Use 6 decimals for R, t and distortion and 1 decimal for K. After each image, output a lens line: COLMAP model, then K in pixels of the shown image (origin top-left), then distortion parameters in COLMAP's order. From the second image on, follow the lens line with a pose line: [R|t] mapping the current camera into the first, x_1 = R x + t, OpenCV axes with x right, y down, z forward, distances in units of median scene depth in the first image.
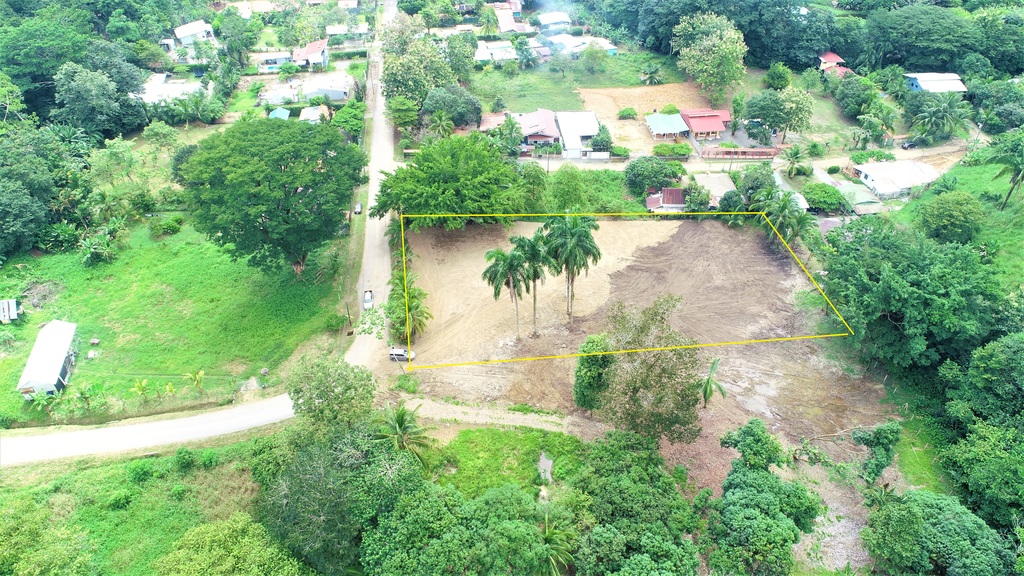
lens RADIAL K [[697.3, 0, 511.3], [0, 697.3, 295.4], [0, 0, 1]] dist [-0.001680, 0.000709]
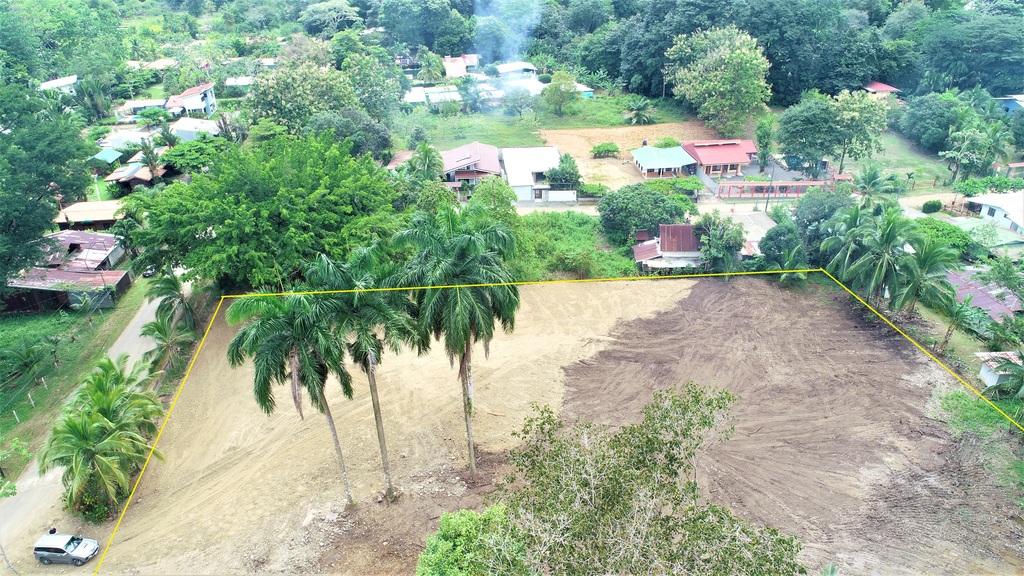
lens RADIAL K [[697.3, 0, 511.3], [0, 697.3, 295.4], [0, 0, 1]] dist [-0.001680, 0.000709]
pose [[0.999916, -0.012068, -0.004731, 0.091699], [0.010988, 0.982764, -0.184538, 0.010849], [0.006876, 0.184470, 0.982814, 0.422956]]
